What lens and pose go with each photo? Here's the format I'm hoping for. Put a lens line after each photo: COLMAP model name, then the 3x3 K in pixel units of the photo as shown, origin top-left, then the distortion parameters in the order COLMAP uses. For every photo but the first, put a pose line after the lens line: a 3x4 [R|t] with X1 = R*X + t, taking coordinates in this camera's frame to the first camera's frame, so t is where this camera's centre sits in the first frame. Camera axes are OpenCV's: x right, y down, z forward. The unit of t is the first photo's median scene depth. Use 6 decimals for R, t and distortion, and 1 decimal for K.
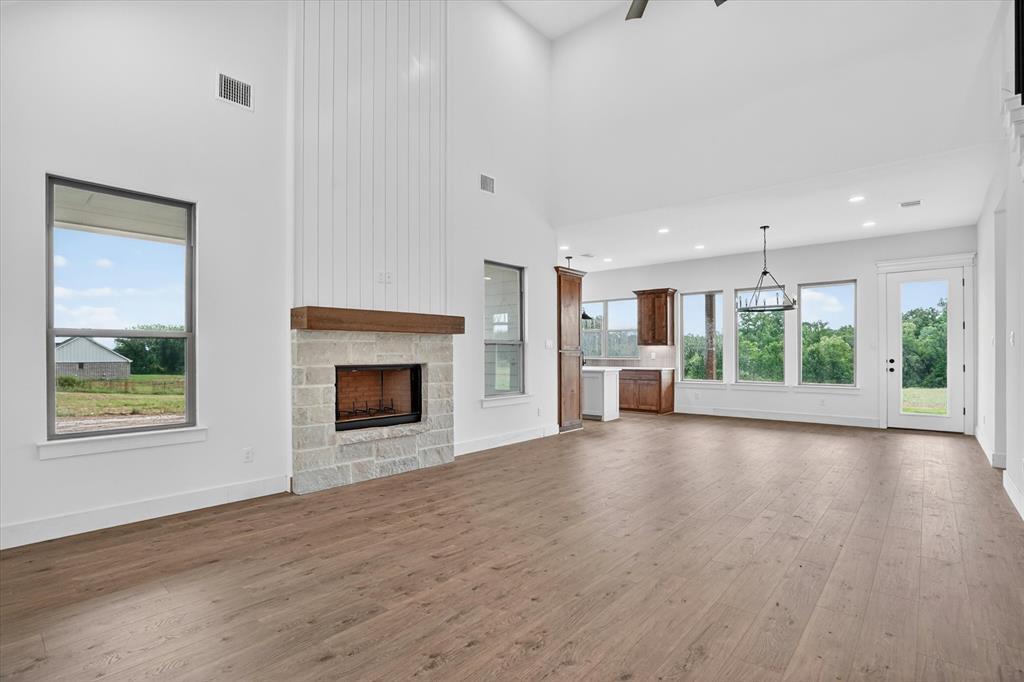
lens RADIAL K [[484.5, 0, 510.2], [0, 484.5, 359.5], [0, 0, 1]] dist [-0.042488, 0.007218]
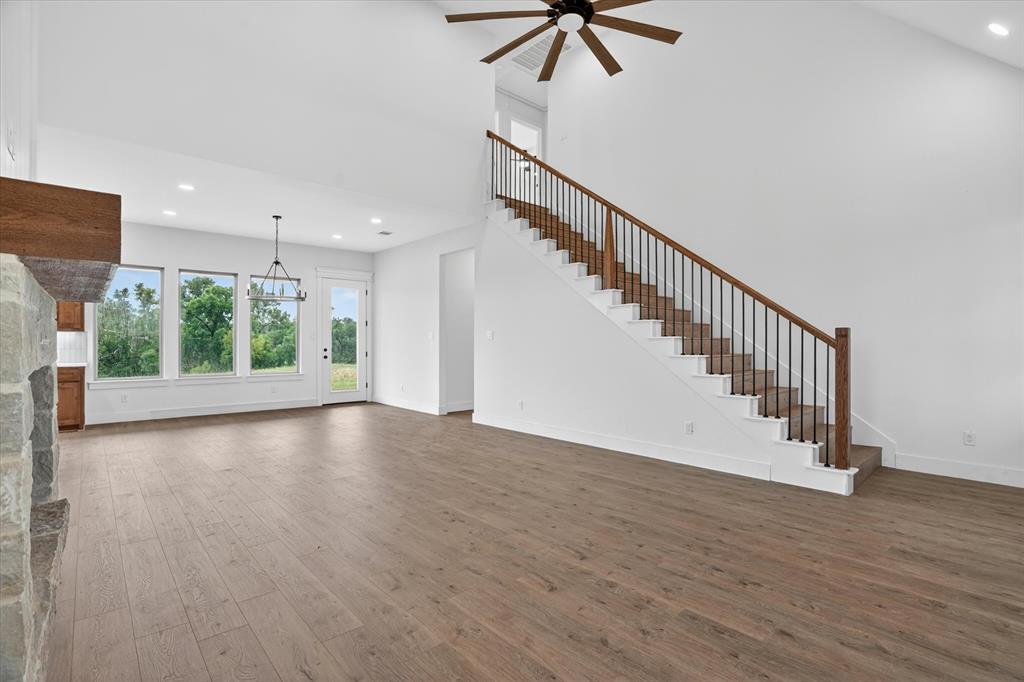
lens RADIAL K [[484.5, 0, 515.8], [0, 484.5, 341.0], [0, 0, 1]] dist [-0.042488, 0.007218]
pose [[0.110668, 0.007459, 0.993829, -0.747080], [0.011234, 0.999899, -0.008755, -0.006372], [-0.993794, 0.012133, 0.110573, 0.735073]]
